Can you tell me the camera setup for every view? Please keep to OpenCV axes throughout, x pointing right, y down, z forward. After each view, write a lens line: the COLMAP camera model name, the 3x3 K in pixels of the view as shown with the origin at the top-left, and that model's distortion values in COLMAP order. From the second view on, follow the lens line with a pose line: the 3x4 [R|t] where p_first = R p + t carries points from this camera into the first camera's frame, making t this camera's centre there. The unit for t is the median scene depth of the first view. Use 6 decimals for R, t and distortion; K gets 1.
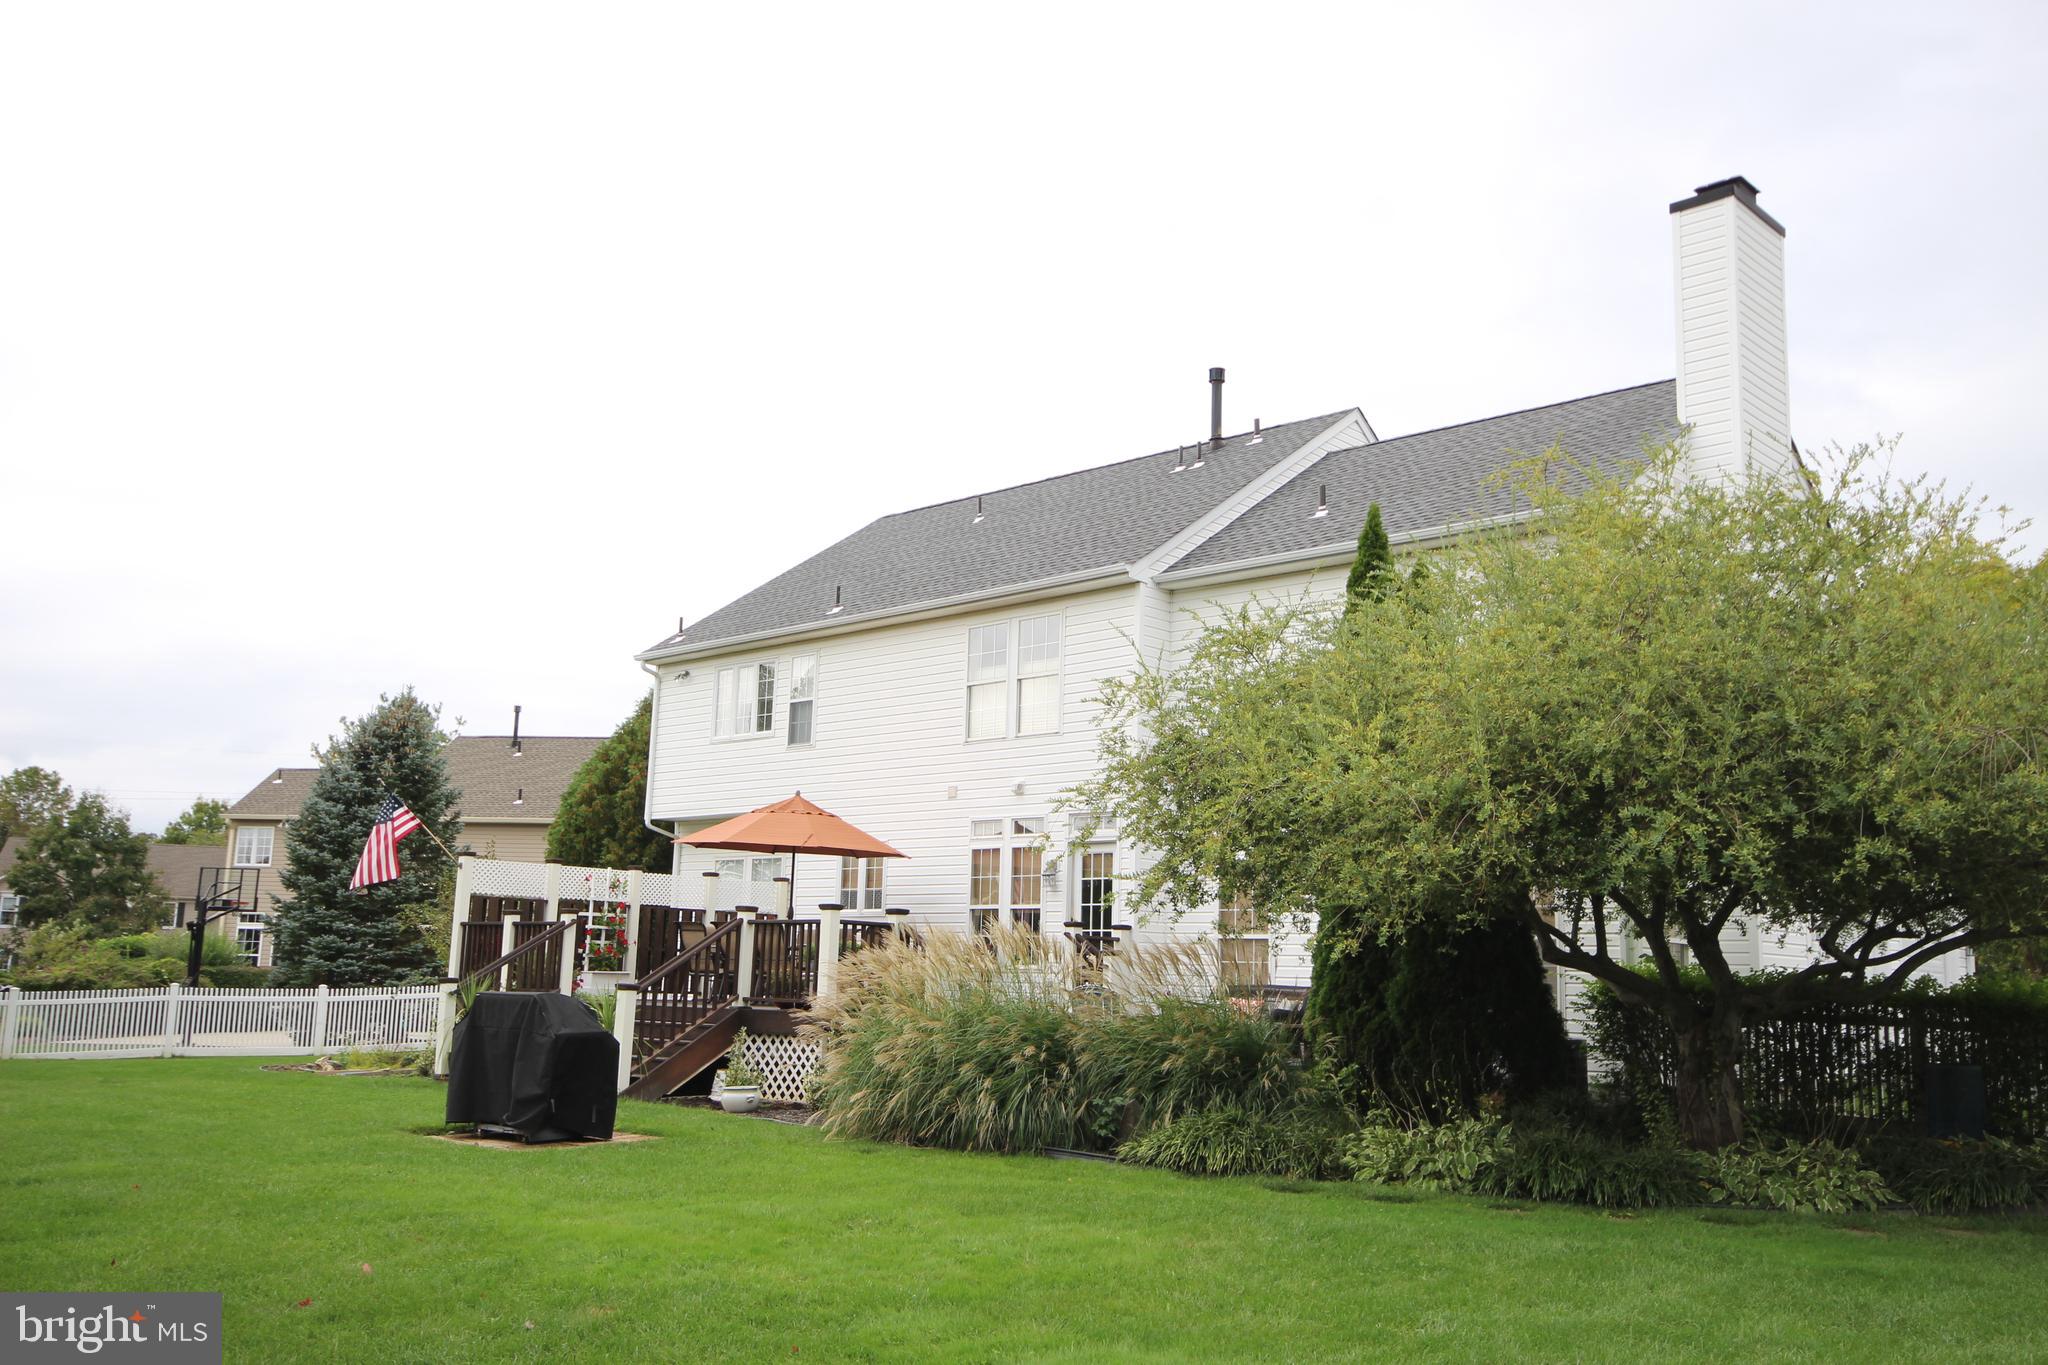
lens RADIAL K [[1141.8, 0, 1024.0], [0, 1141.8, 682.5], [0, 0, 1]] dist [0.003369, 0.000551]
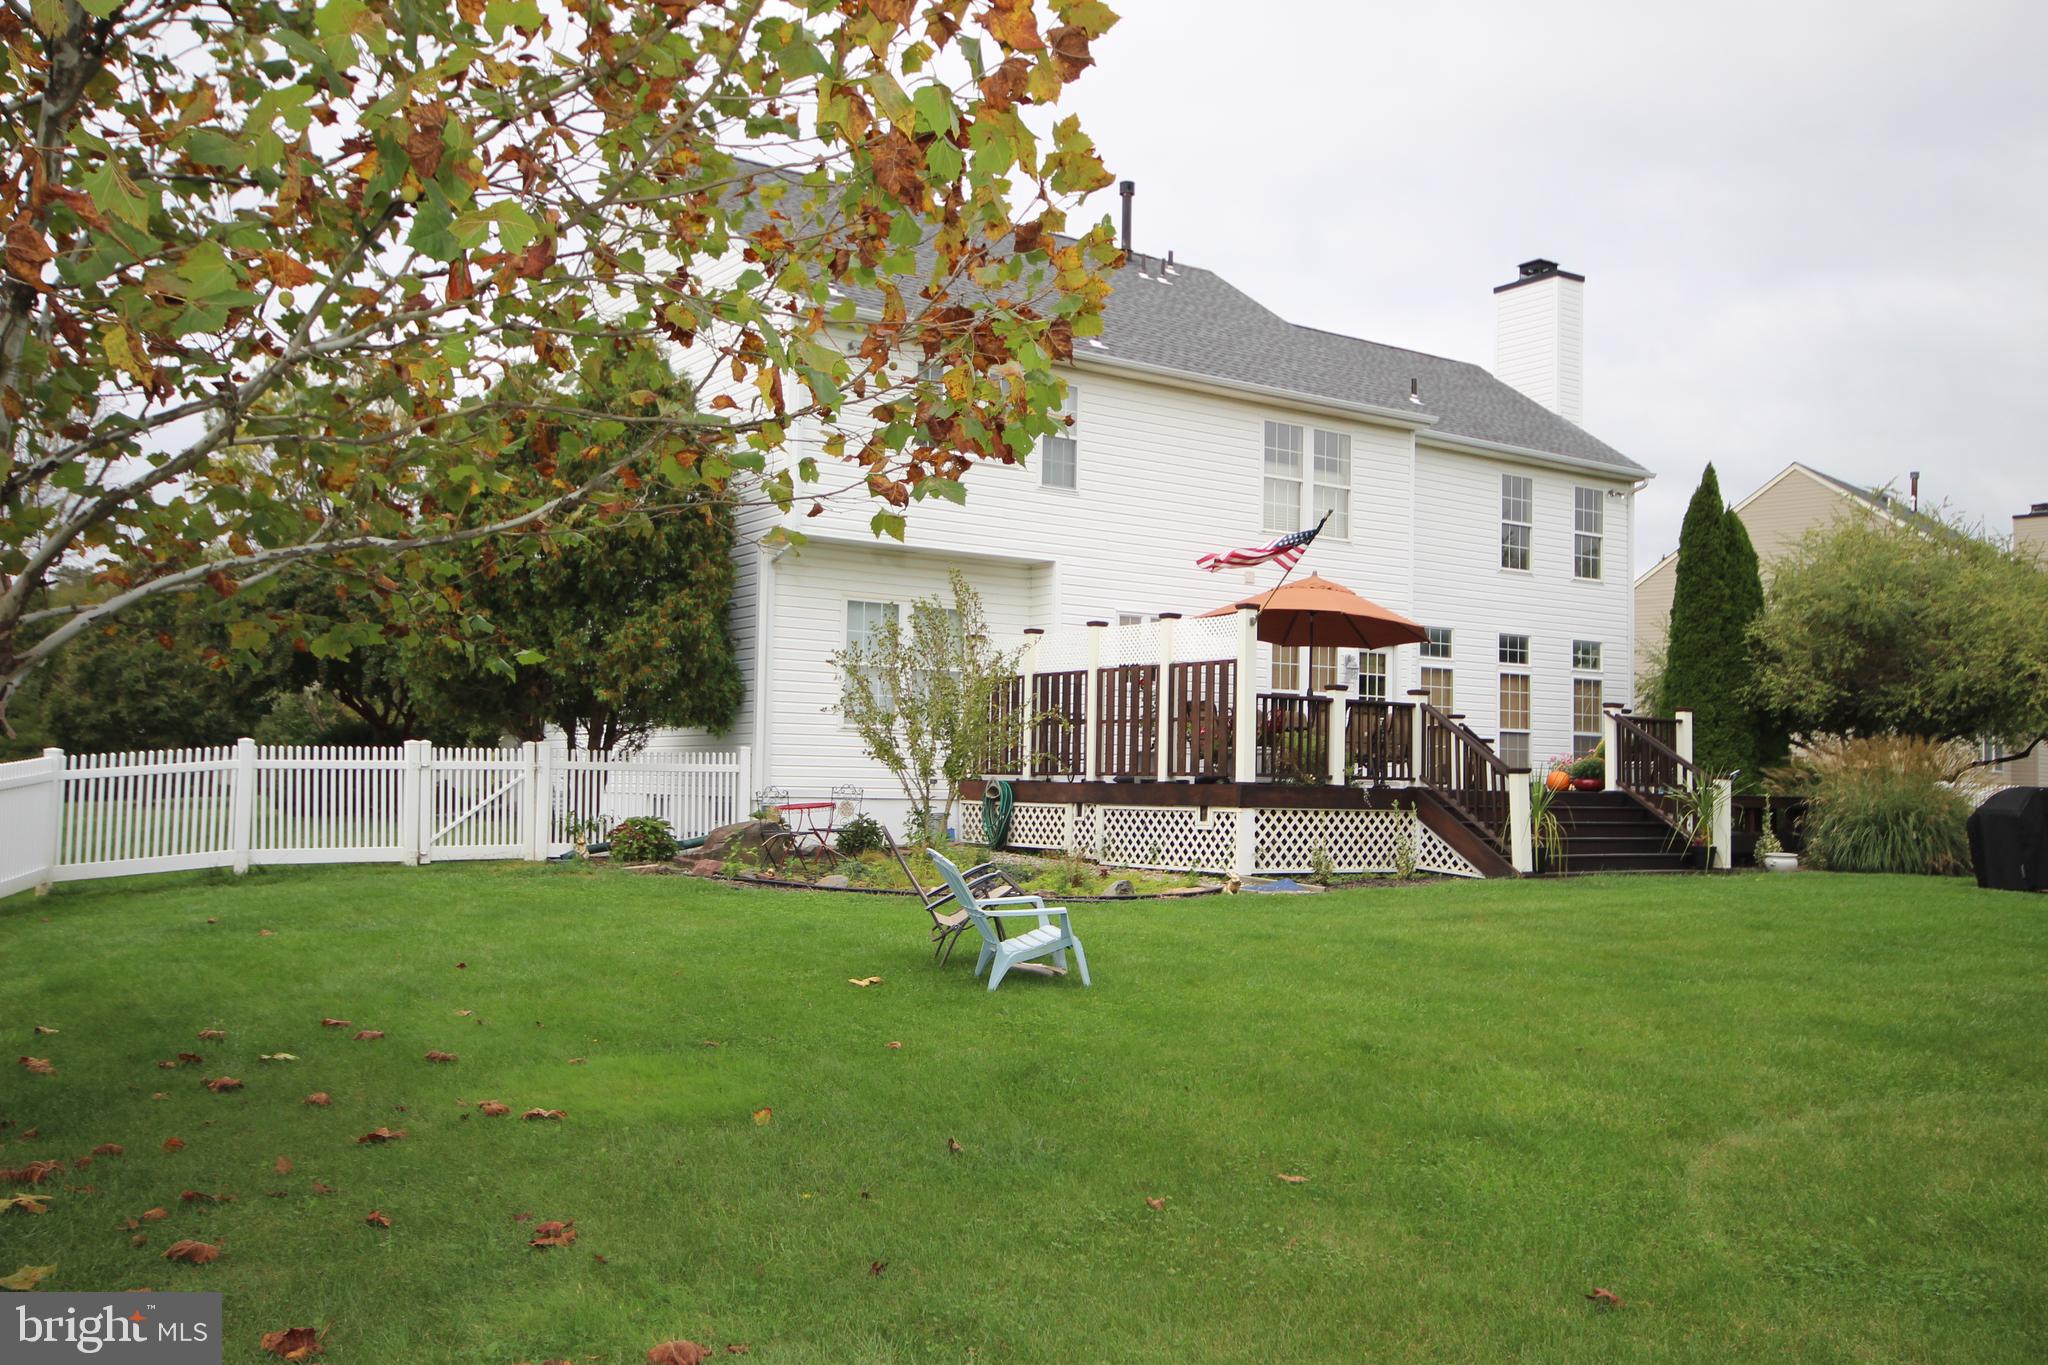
lens RADIAL K [[1141.8, 0, 1024.0], [0, 1141.8, 682.5], [0, 0, 1]] dist [0.003369, 0.000551]
pose [[0.611575, 0.064413, 0.788560, -0.979046], [-0.221635, 0.970723, 0.092598, 0.133030], [-0.759509, -0.231403, 0.607947, 0.493483]]
